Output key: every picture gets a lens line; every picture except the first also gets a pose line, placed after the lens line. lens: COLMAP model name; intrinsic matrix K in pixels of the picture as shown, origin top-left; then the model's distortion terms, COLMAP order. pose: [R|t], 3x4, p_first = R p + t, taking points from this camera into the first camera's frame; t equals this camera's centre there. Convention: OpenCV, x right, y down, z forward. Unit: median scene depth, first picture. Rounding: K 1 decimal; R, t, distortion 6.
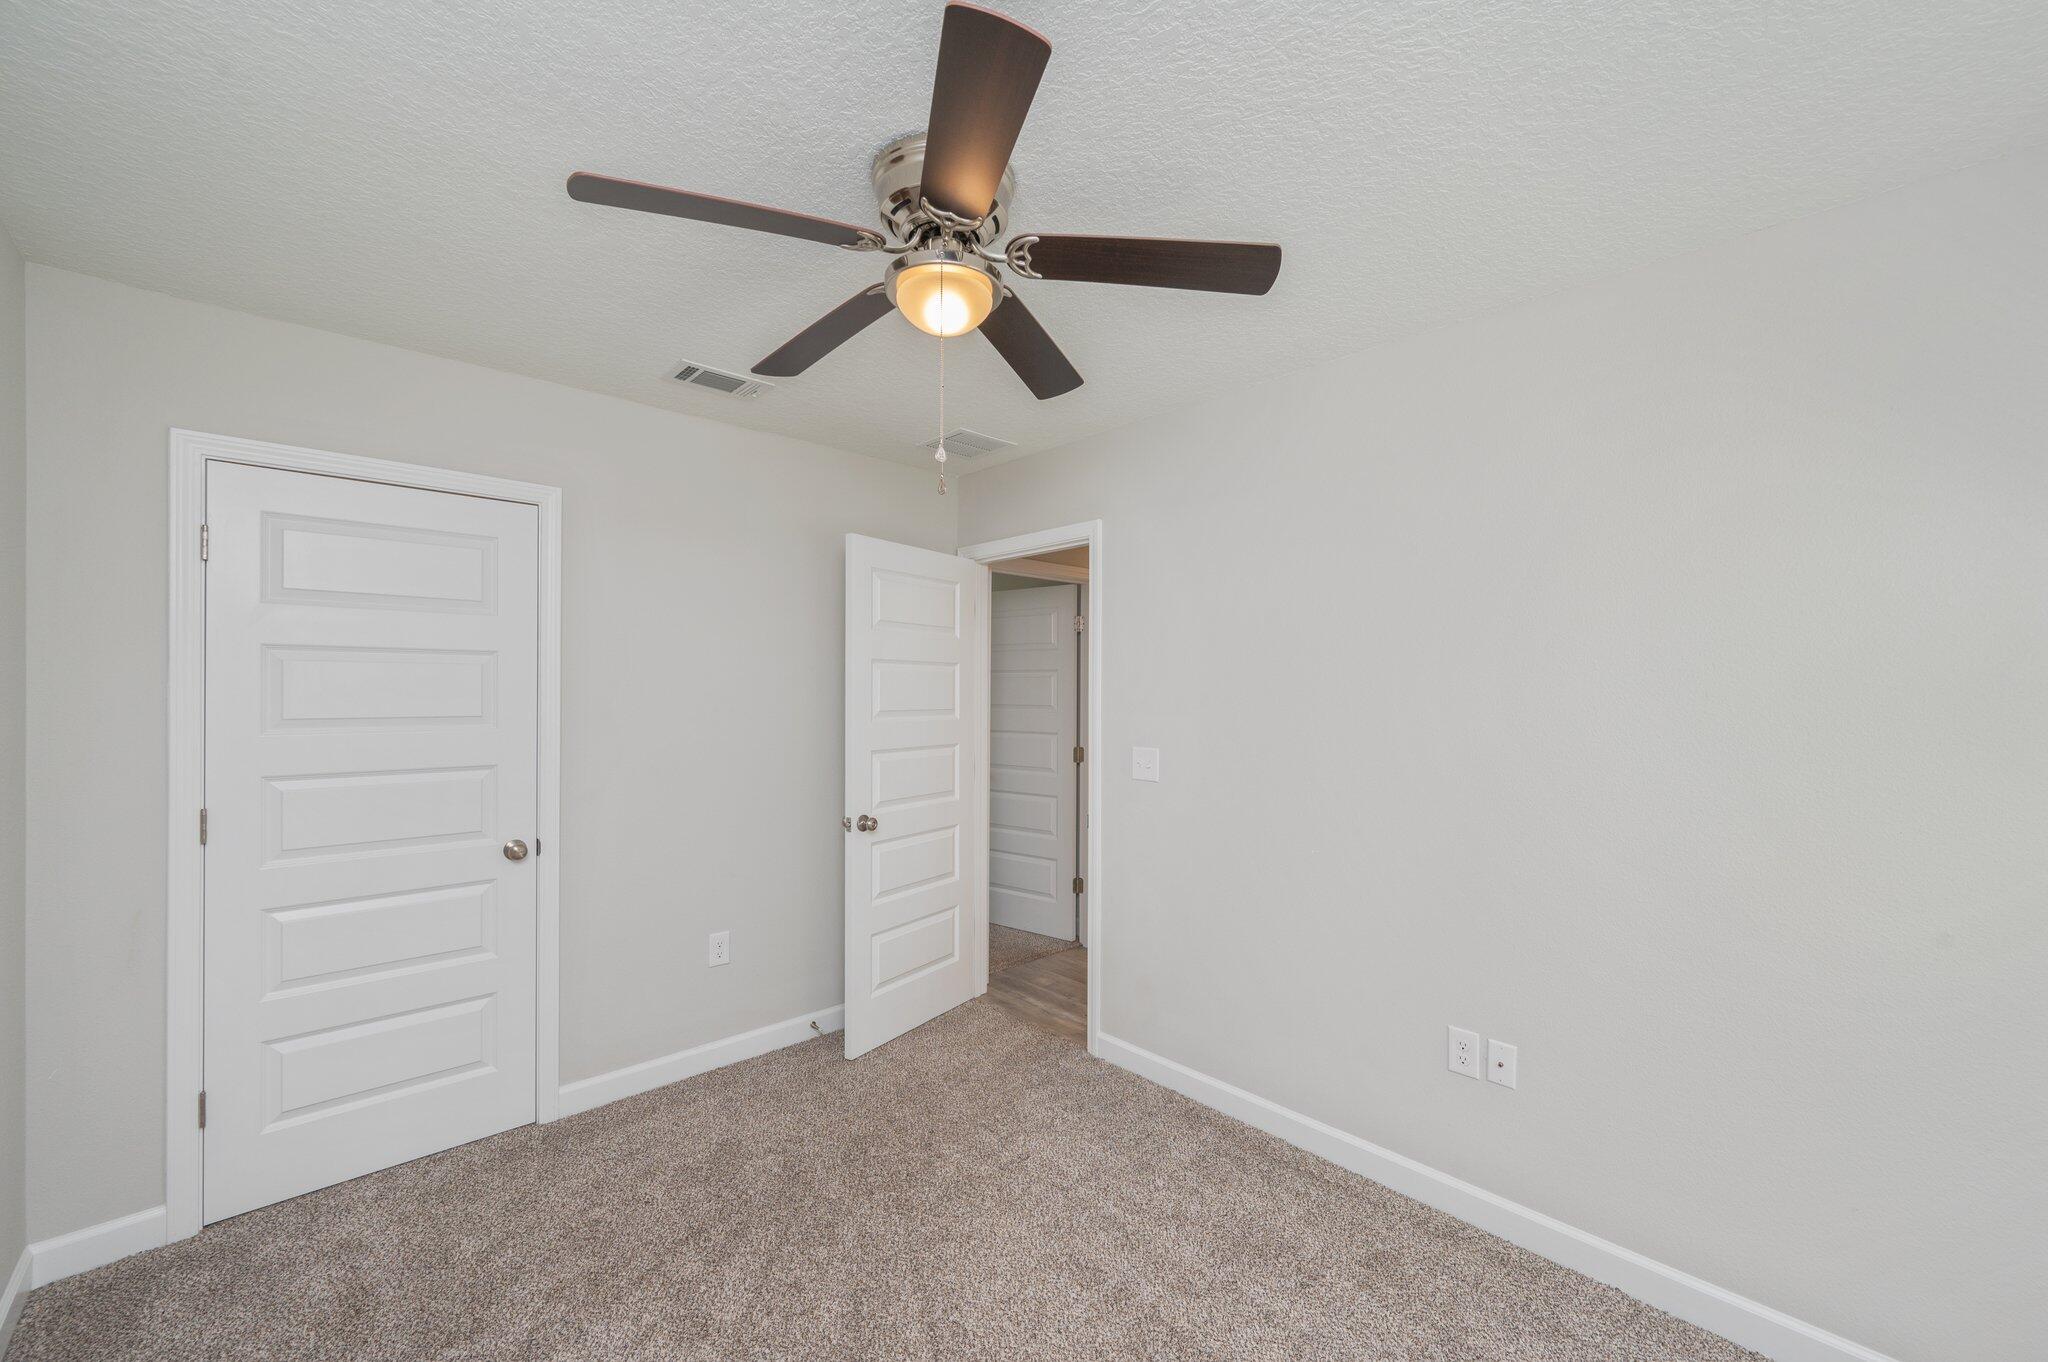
lens RADIAL K [[813.2, 0, 1024.0], [0, 813.2, 681.0], [0, 0, 1]] dist [0.000779, 0.000037]
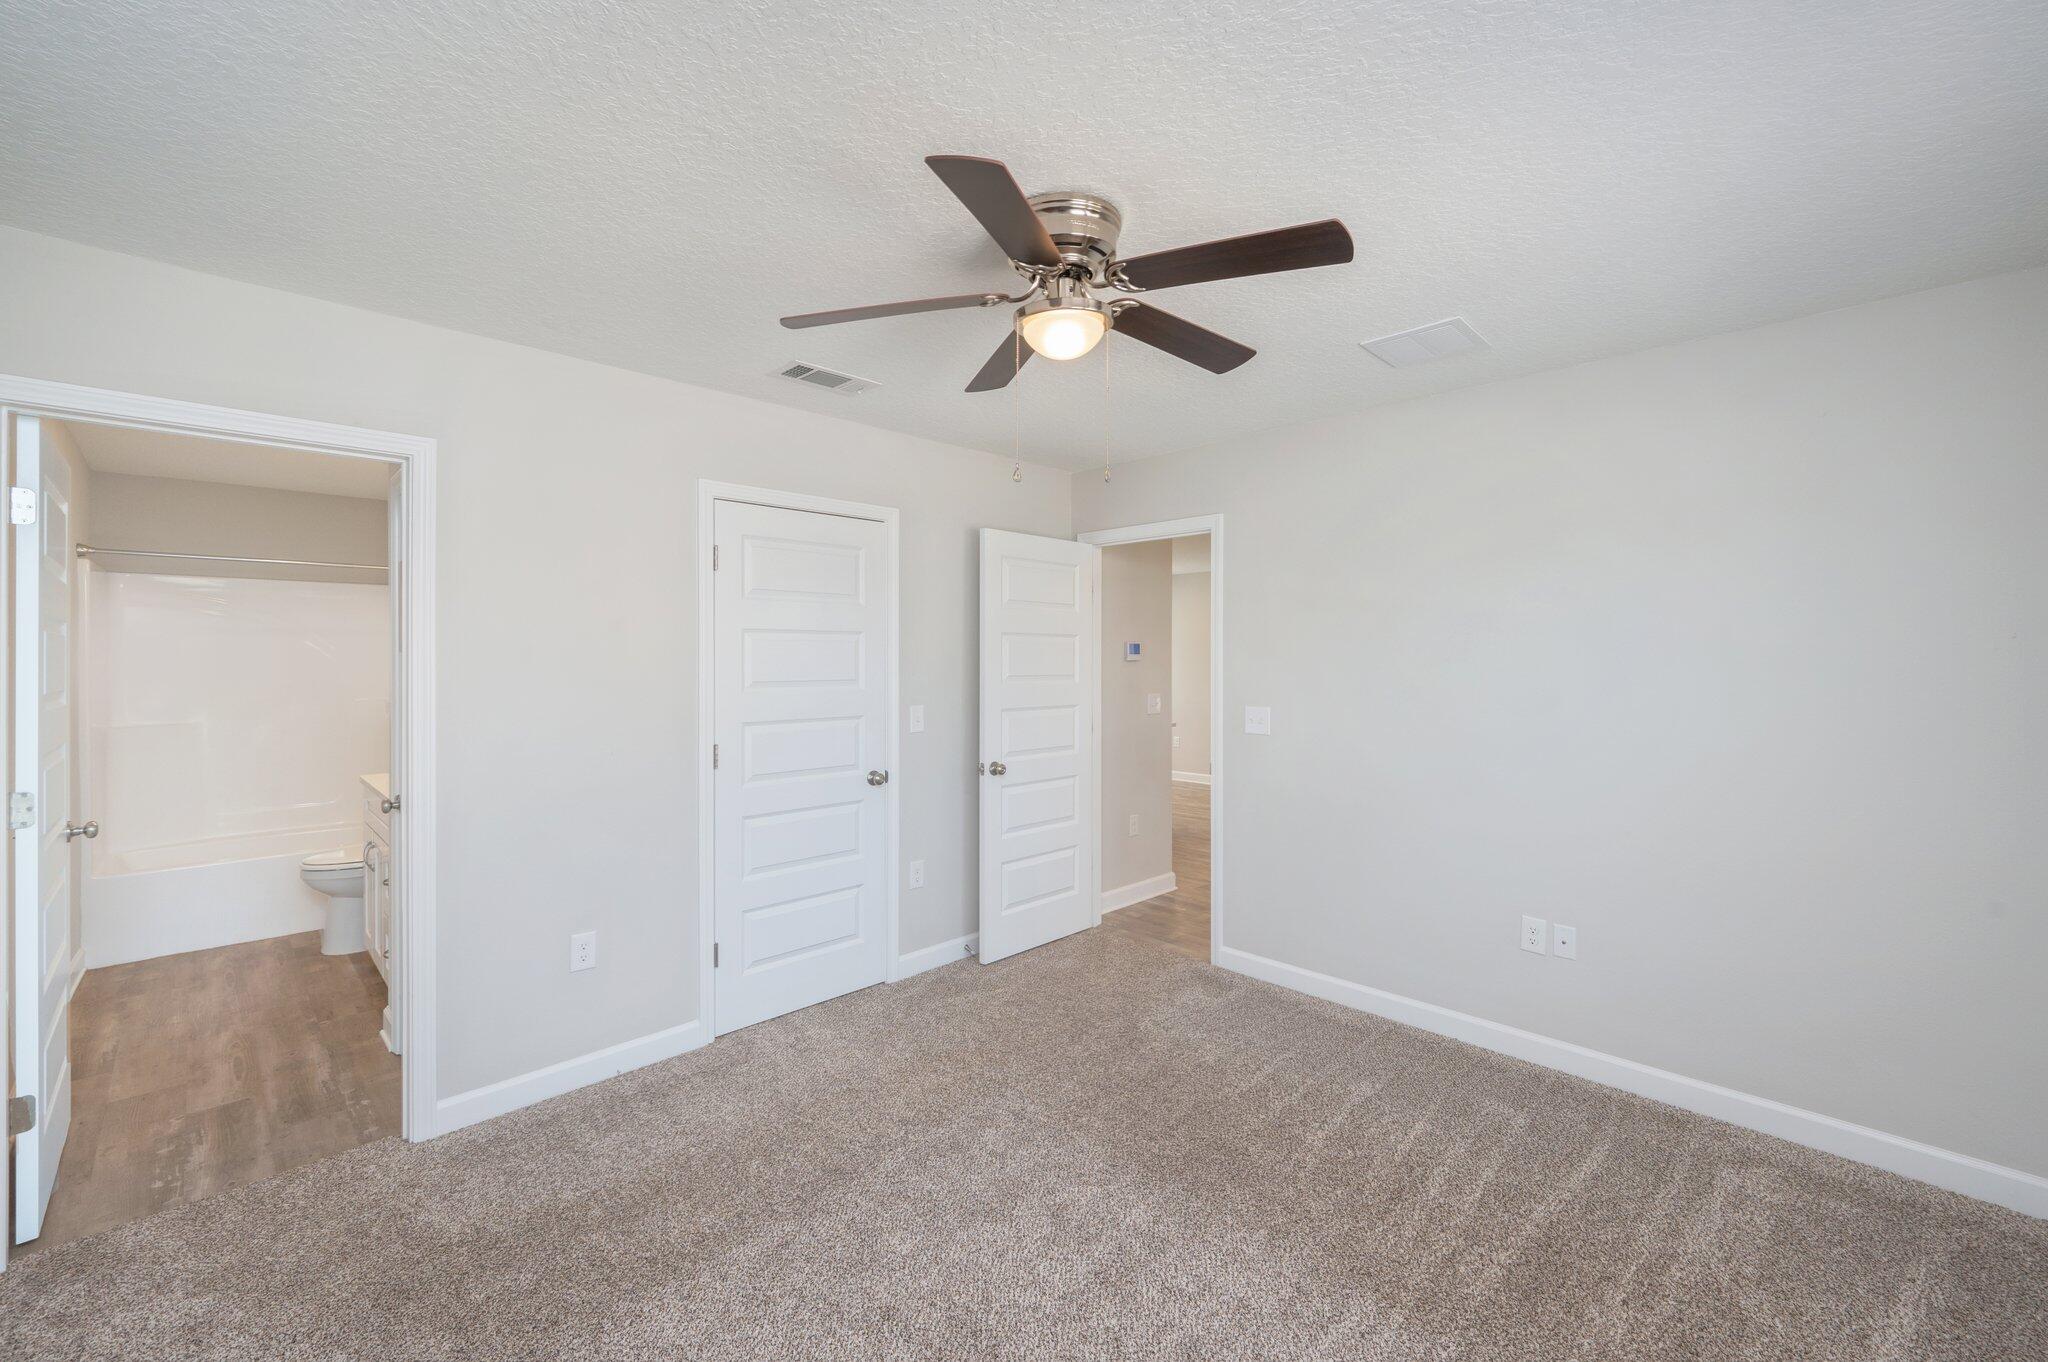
lens RADIAL K [[839.5, 0, 1025.2], [0, 839.5, 650.3], [0, 0, 1]] dist [-0.013905, 0.000179]
pose [[0.999325, -0.009557, 0.035471, -0.302609], [0.009473, 0.999952, 0.002549, -0.004120], [-0.035494, -0.002212, 0.999367, -0.284309]]
